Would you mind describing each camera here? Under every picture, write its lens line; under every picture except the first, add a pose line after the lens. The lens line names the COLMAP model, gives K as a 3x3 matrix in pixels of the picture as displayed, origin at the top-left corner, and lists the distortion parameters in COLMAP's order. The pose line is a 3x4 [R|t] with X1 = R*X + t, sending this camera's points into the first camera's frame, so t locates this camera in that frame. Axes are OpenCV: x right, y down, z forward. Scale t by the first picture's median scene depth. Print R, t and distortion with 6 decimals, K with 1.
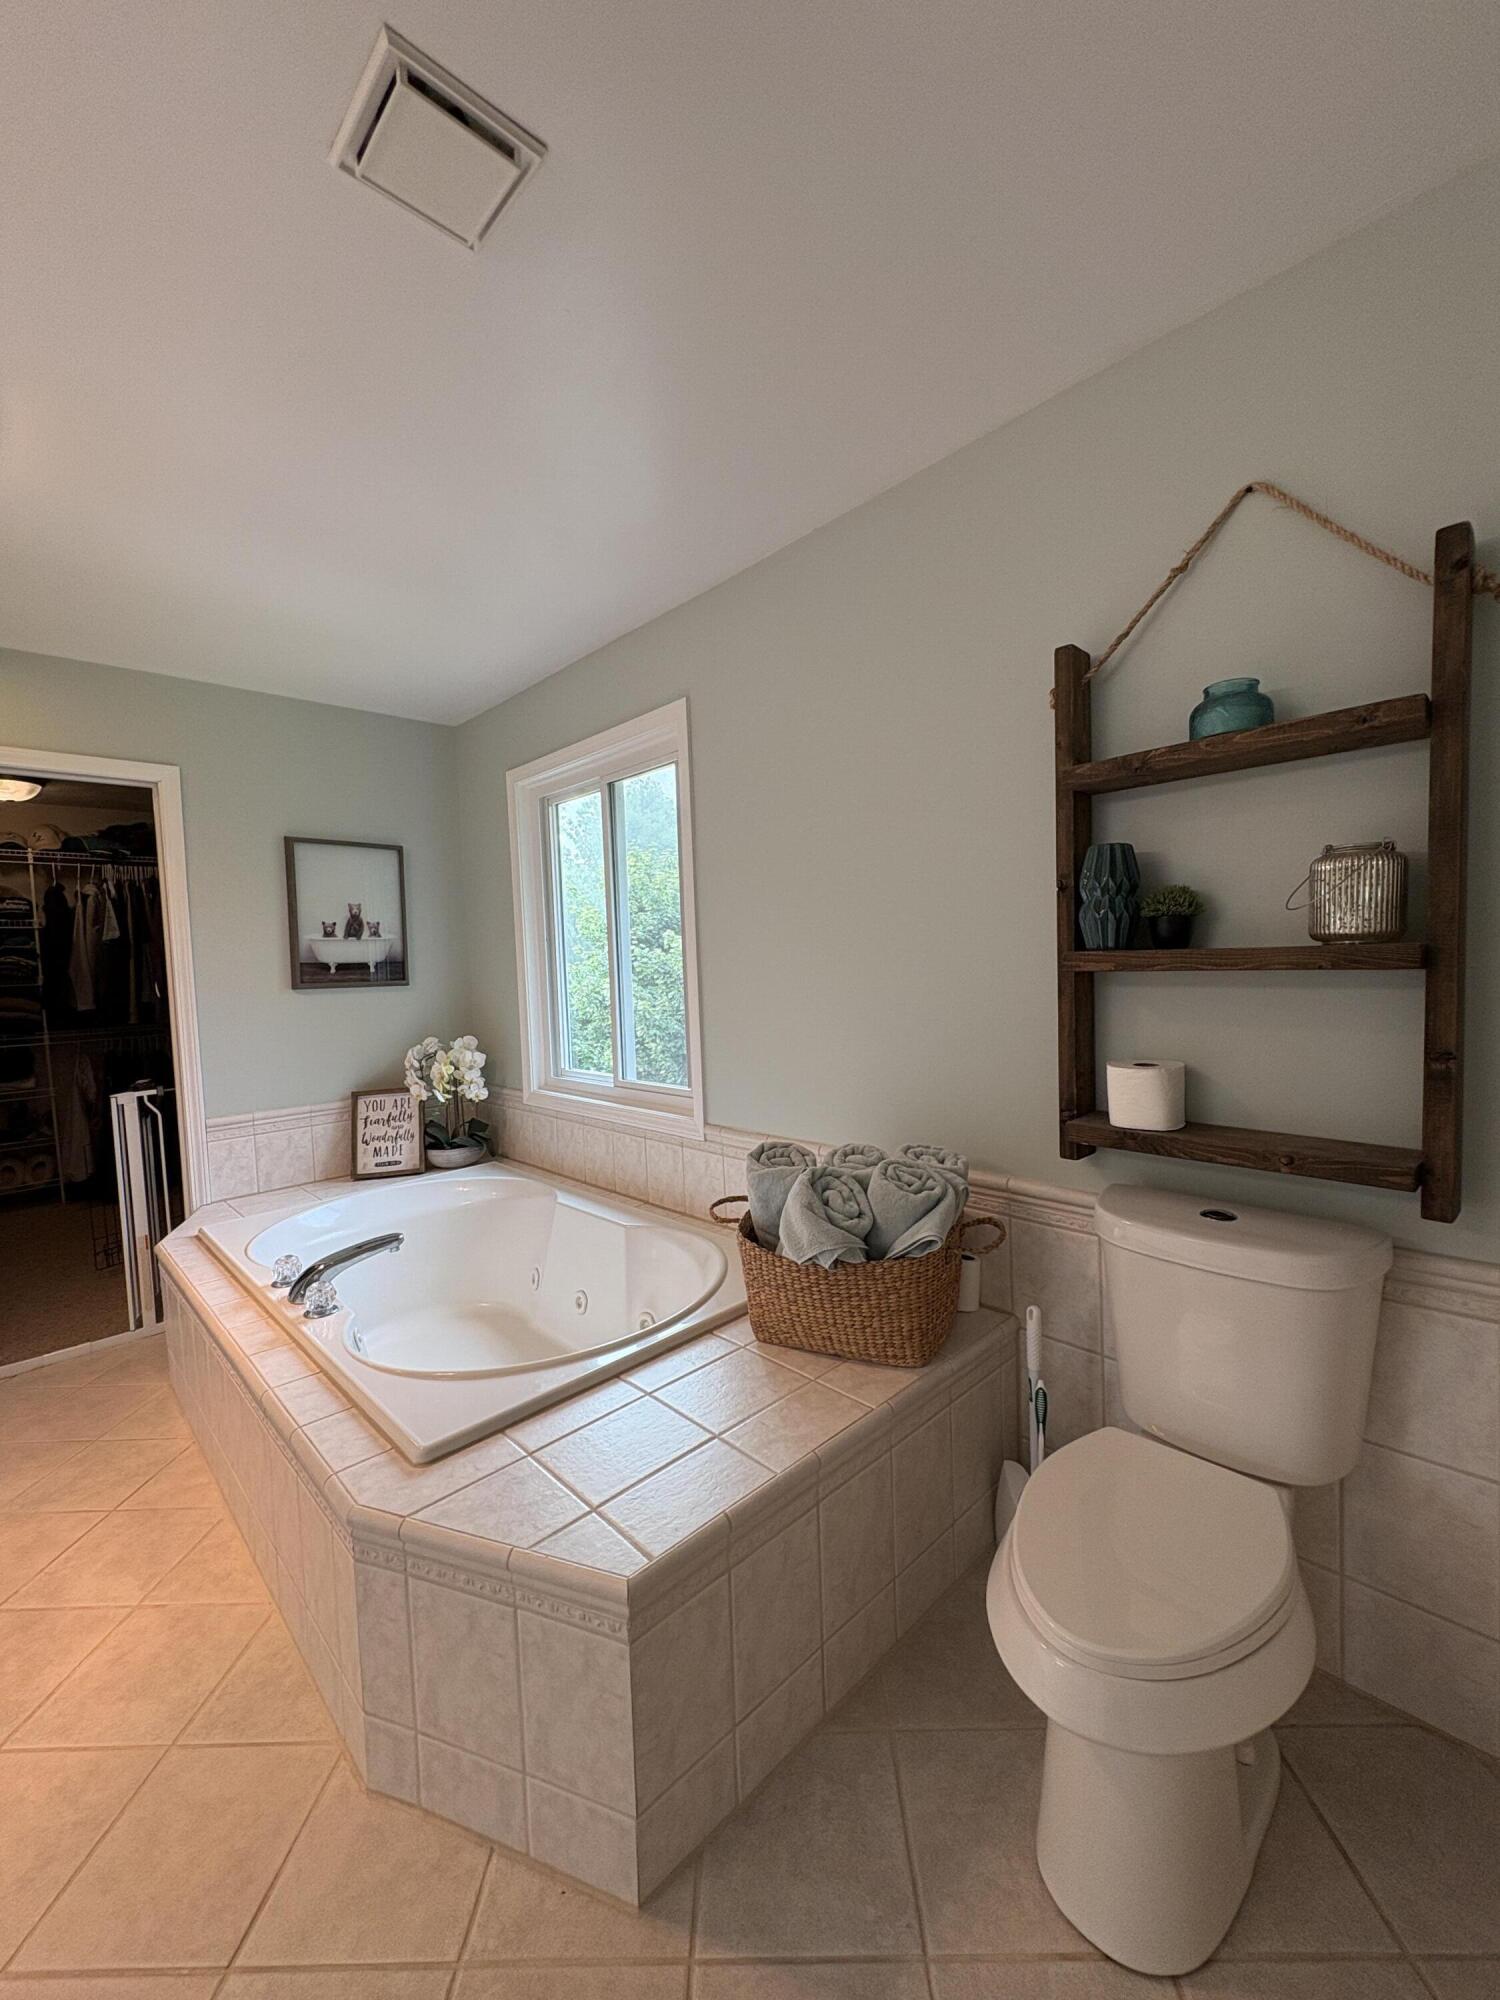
lens RADIAL K [[794.0, 0, 748.2], [0, 794.0, 1001.2], [0, 0, 1]] dist [-0.000964, 0.000467]
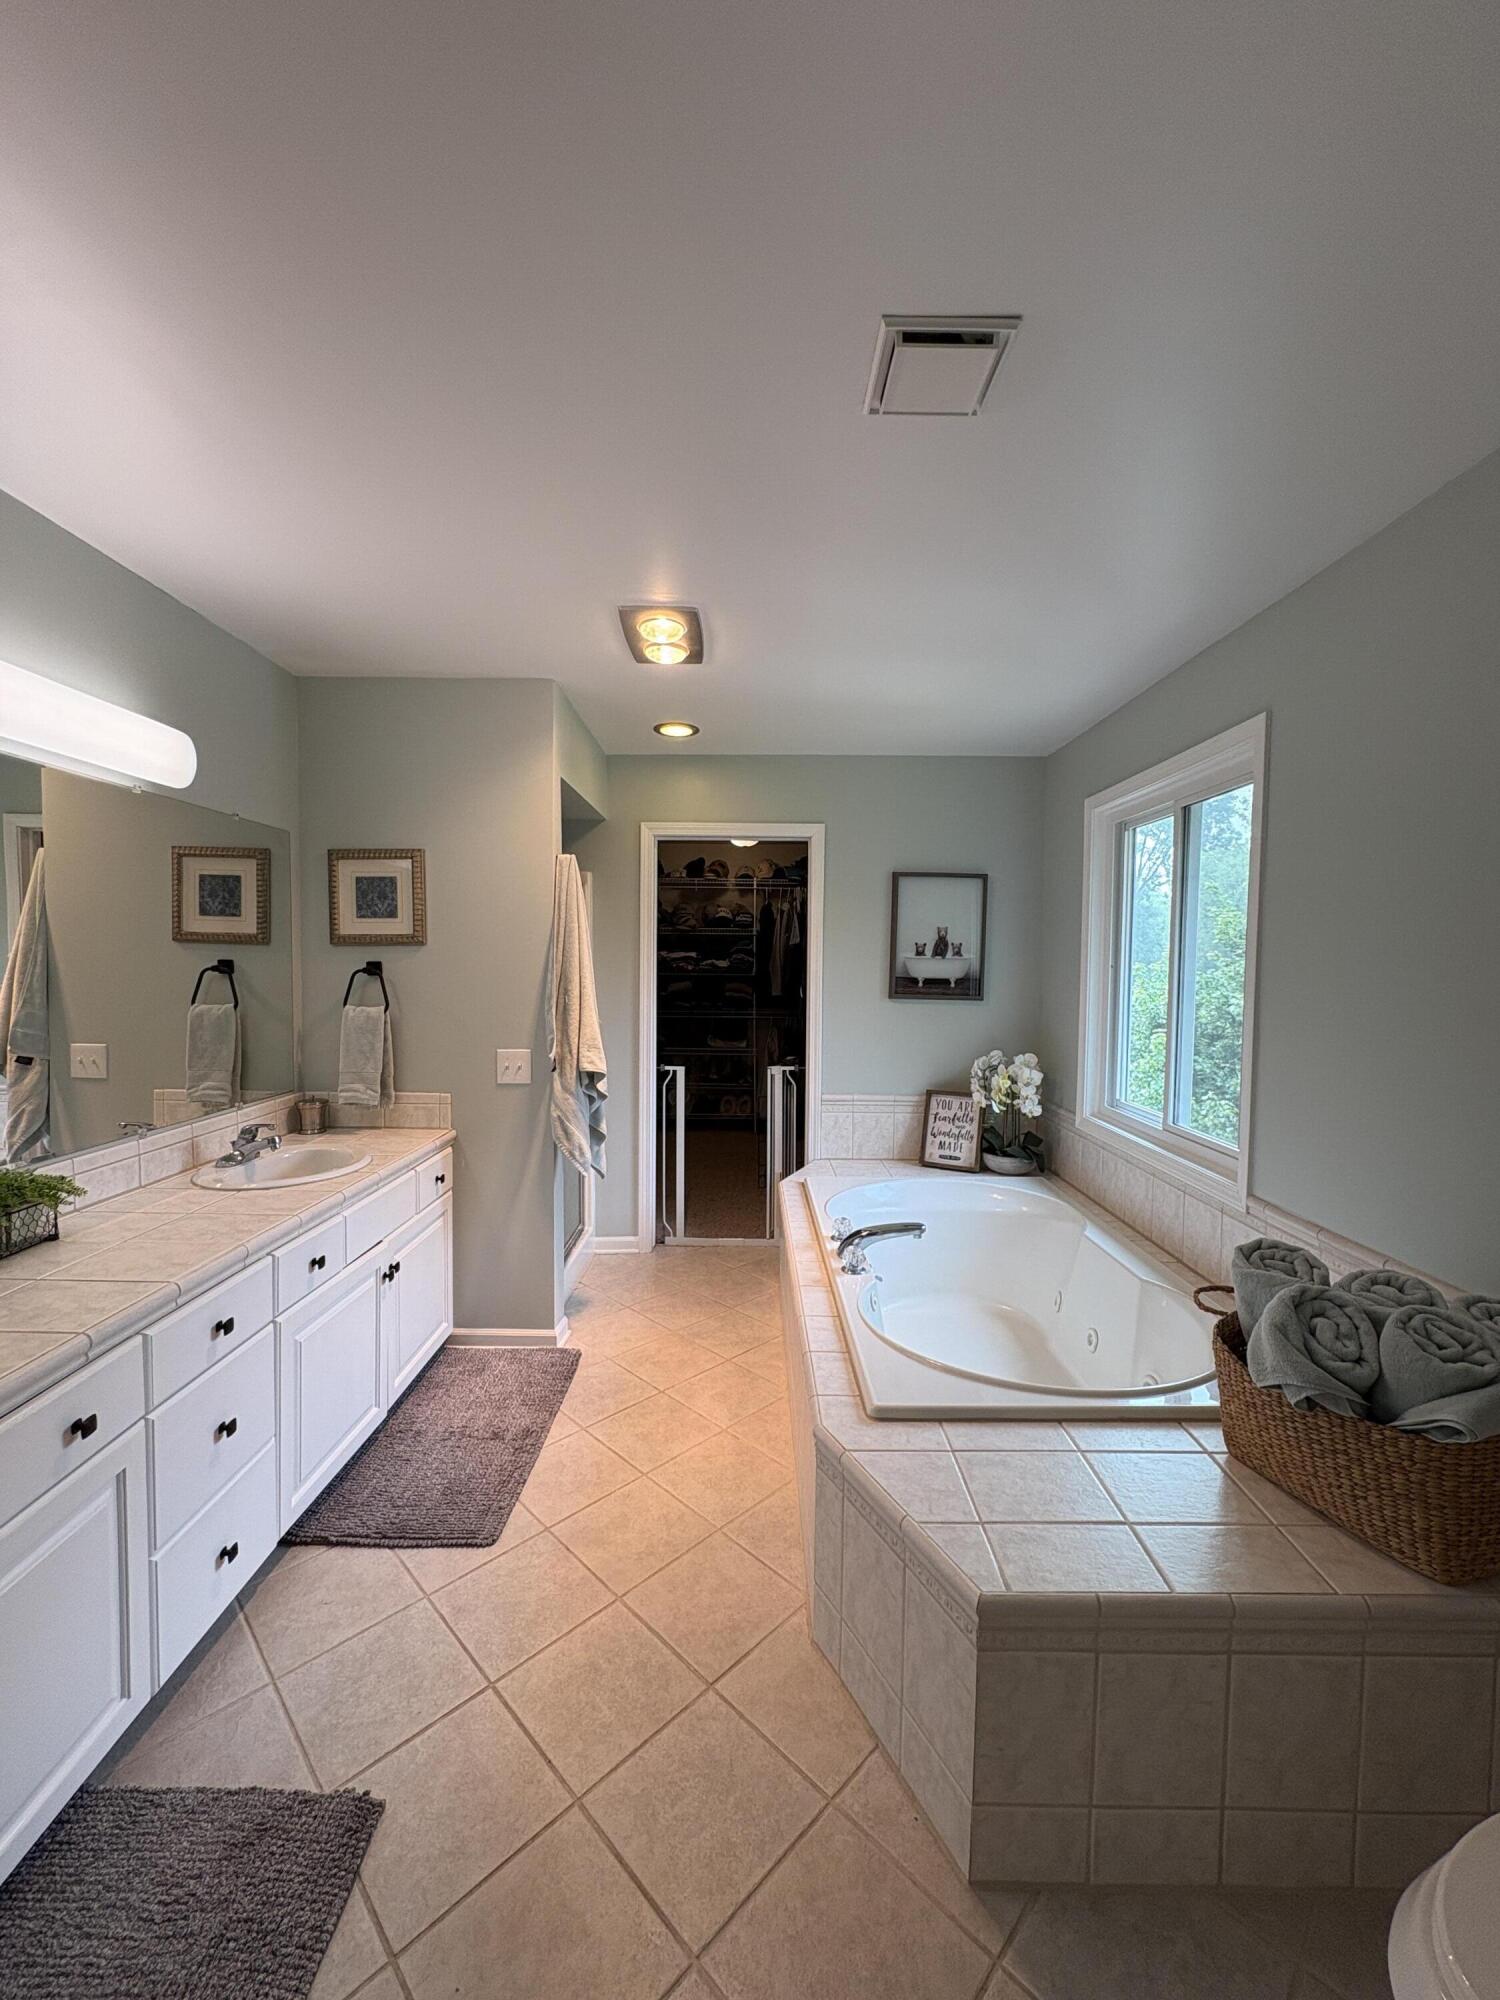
lens RADIAL K [[794.0, 0, 752.9], [0, 794.0, 999.2], [0, 0, 1]] dist [-0.000964, 0.000467]
pose [[0.719781, 0.077697, -0.689839, 0.146249], [-0.071389, 0.996733, 0.037775, -0.058318], [0.690521, 0.022058, 0.722976, -0.024349]]
